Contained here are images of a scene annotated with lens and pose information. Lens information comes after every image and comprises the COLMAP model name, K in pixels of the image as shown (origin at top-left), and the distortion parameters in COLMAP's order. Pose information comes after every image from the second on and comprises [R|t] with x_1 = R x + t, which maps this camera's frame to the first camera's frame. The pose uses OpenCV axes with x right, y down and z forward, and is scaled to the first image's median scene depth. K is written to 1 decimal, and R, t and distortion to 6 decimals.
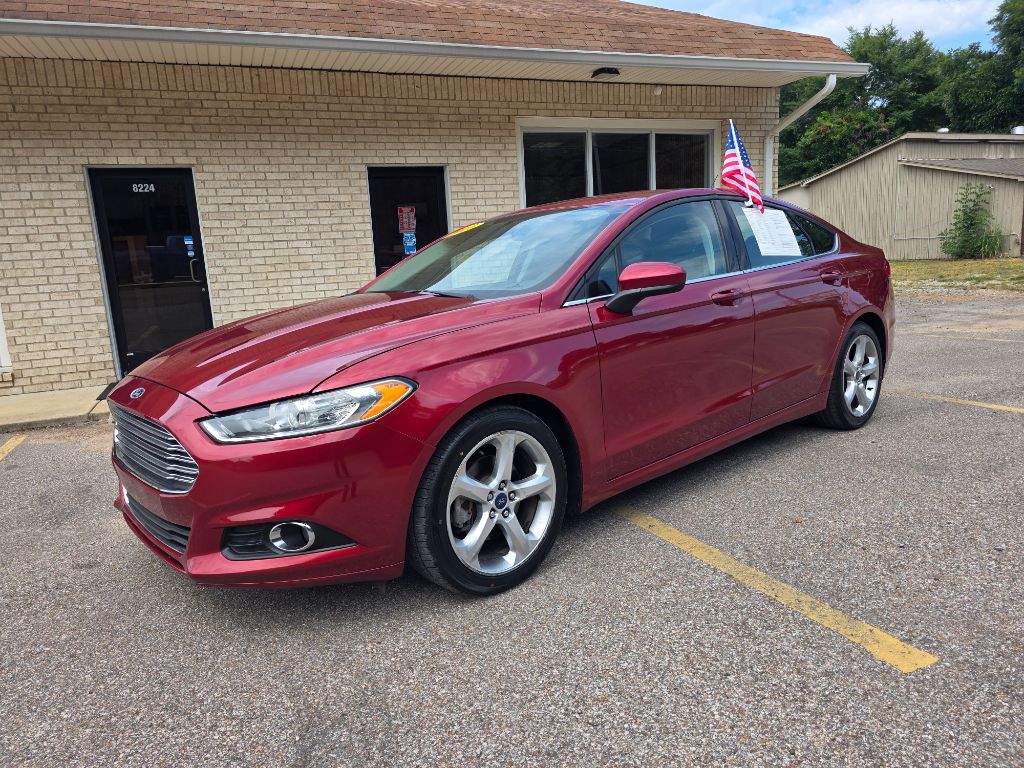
lens RADIAL K [[688.5, 0, 507.3], [0, 688.5, 381.4], [0, 0, 1]] dist [0.048530, -0.043560]
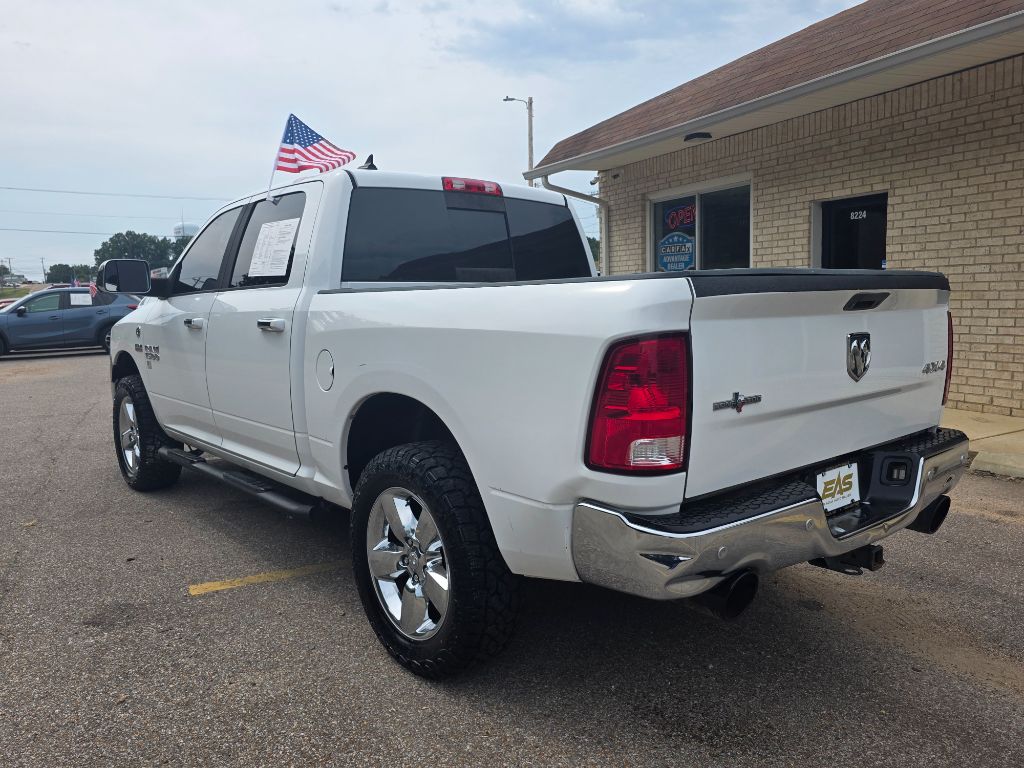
lens RADIAL K [[756.7, 0, 507.7], [0, 756.7, 384.7], [0, 0, 1]] dist [0.050649, -0.047000]
pose [[0.080074, 0.178033, -0.980761, 0.574641], [-0.149366, 0.974954, 0.164784, -0.126529], [0.985534, 0.133297, 0.104661, 0.353238]]
